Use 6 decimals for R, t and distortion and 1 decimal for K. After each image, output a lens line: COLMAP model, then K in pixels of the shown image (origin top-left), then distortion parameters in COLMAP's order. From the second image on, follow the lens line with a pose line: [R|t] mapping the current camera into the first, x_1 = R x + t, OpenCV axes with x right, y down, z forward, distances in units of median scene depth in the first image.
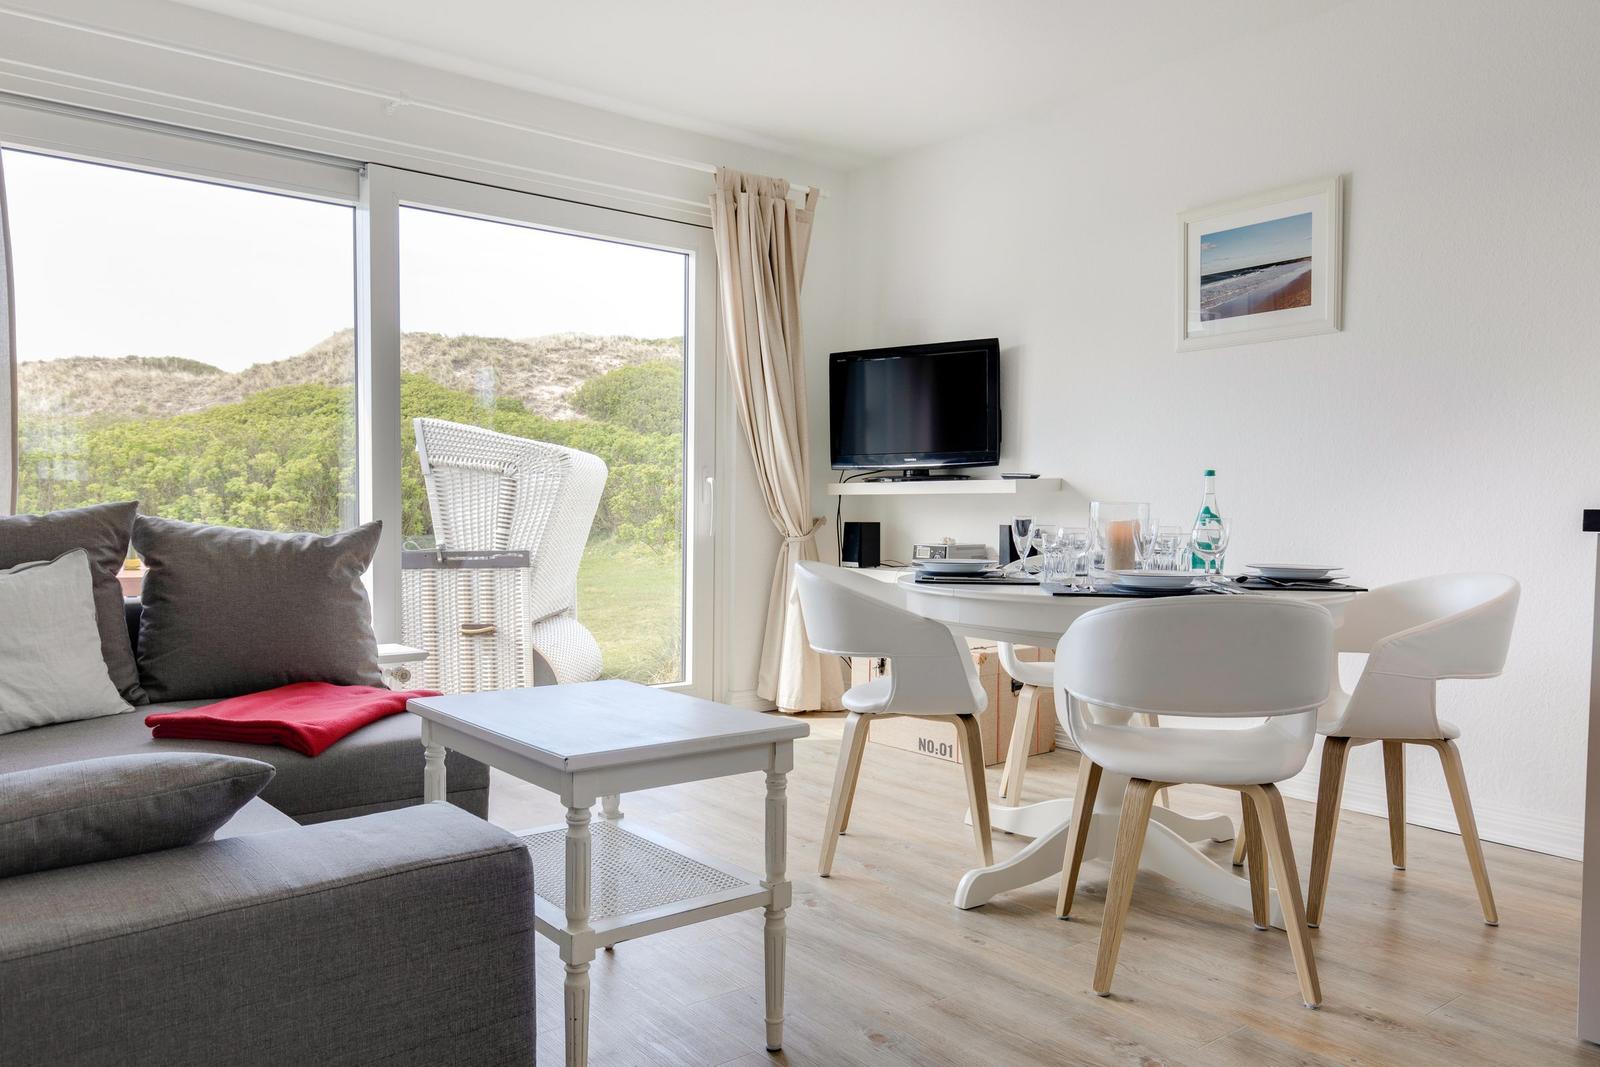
lens RADIAL K [[1125.0, 0, 800.0], [0, 1125.0, 533.5], [0, 0, 1]] dist [0.007039, 0.003845]
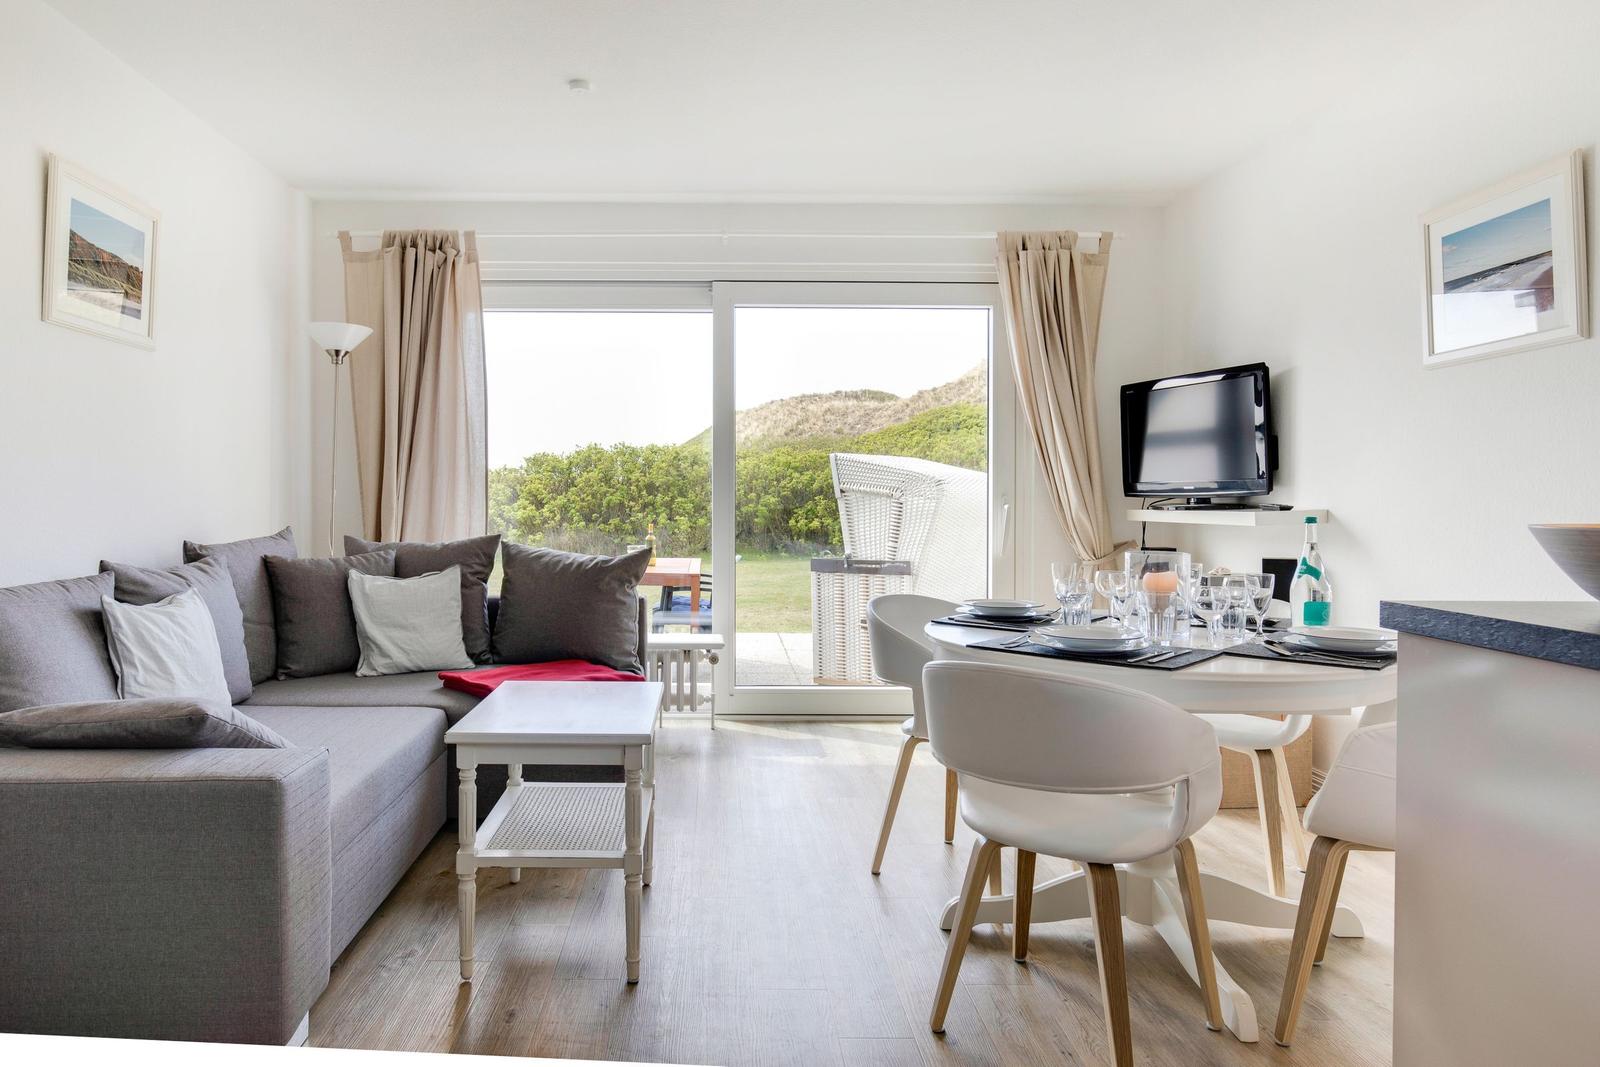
lens RADIAL K [[1019.3, 0, 794.9], [0, 1019.3, 479.3], [0, 0, 1]] dist [-0.021508, 0.006430]
pose [[0.795256, -0.010894, -0.606176, 0.358147], [-0.013599, 0.999266, -0.035799, -0.035336], [0.606121, 0.036713, 0.794524, 0.068068]]
